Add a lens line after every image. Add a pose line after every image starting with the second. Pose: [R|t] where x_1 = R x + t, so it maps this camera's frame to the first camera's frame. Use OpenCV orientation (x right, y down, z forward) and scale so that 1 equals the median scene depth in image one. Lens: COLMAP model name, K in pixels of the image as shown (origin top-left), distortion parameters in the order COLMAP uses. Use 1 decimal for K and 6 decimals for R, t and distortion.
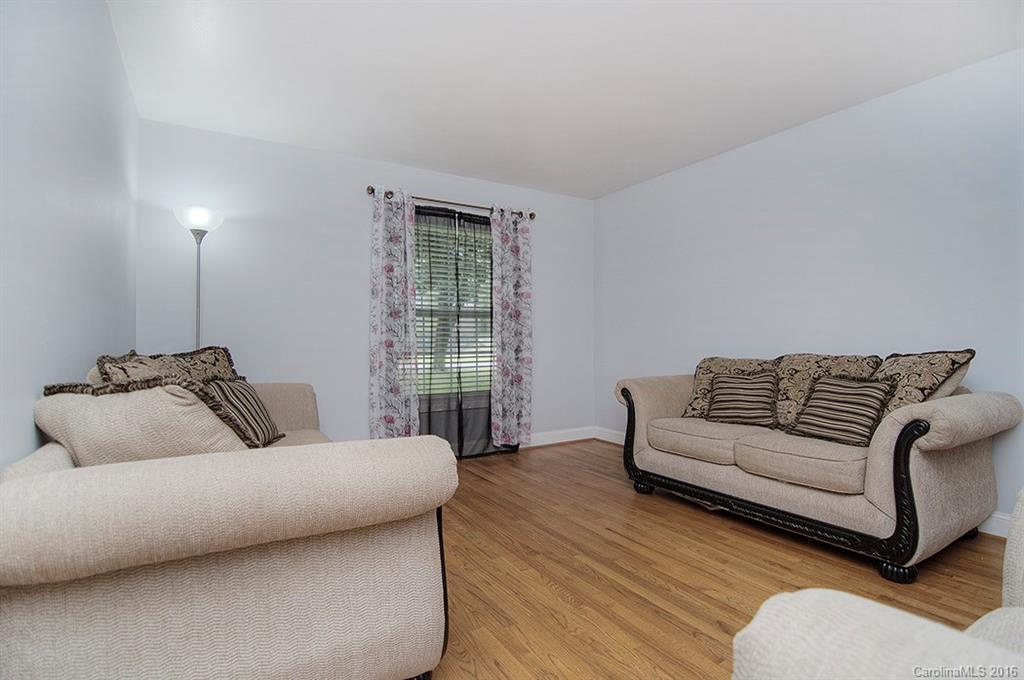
lens RADIAL K [[506.6, 0, 512.0], [0, 506.6, 340.0], [0, 0, 1]] dist [-0.024272, -0.000871]
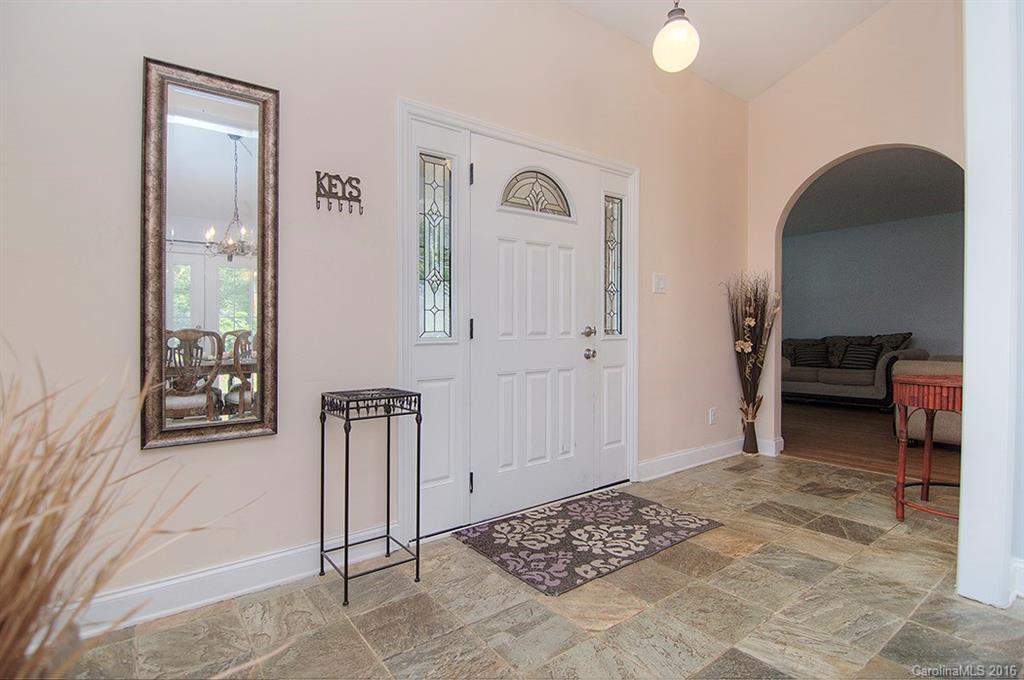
lens RADIAL K [[506.6, 0, 512.0], [0, 506.6, 340.0], [0, 0, 1]] dist [-0.024272, -0.000871]
pose [[0.996603, -0.006717, 0.082082, -1.288008], [0.005447, 0.999862, 0.015688, 0.007807], [-0.082176, -0.015188, 0.996502, -1.344097]]
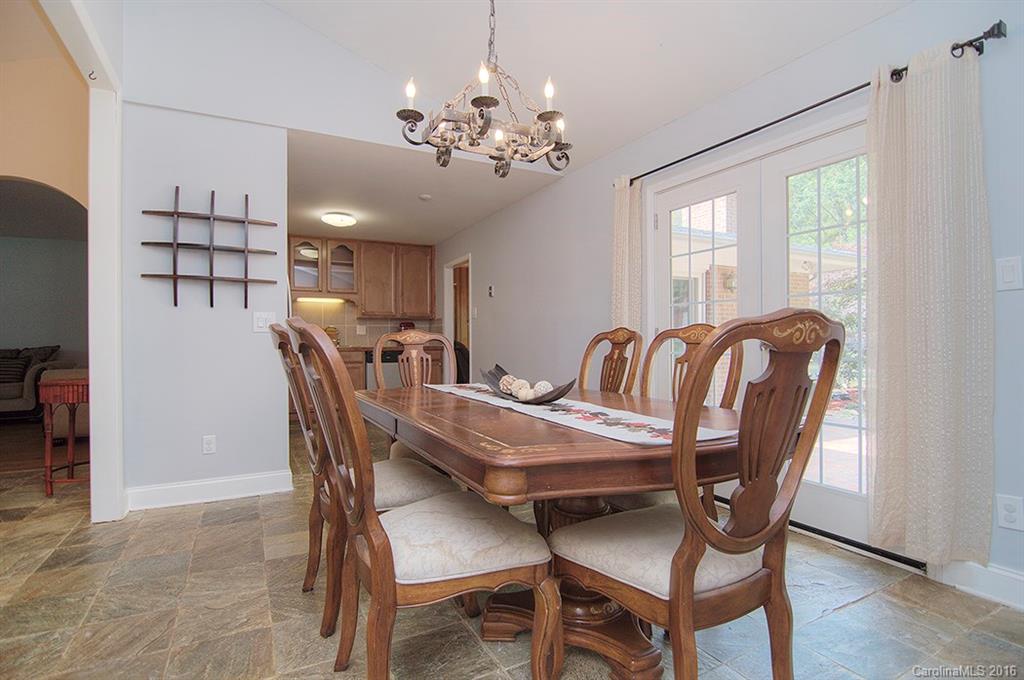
lens RADIAL K [[506.6, 0, 512.0], [0, 506.6, 340.0], [0, 0, 1]] dist [-0.024272, -0.000871]
pose [[0.079138, -0.001064, 0.996863, -1.616967], [0.006033, 0.999982, 0.000589, 0.004225], [-0.996845, 0.005968, 0.079143, -1.724486]]
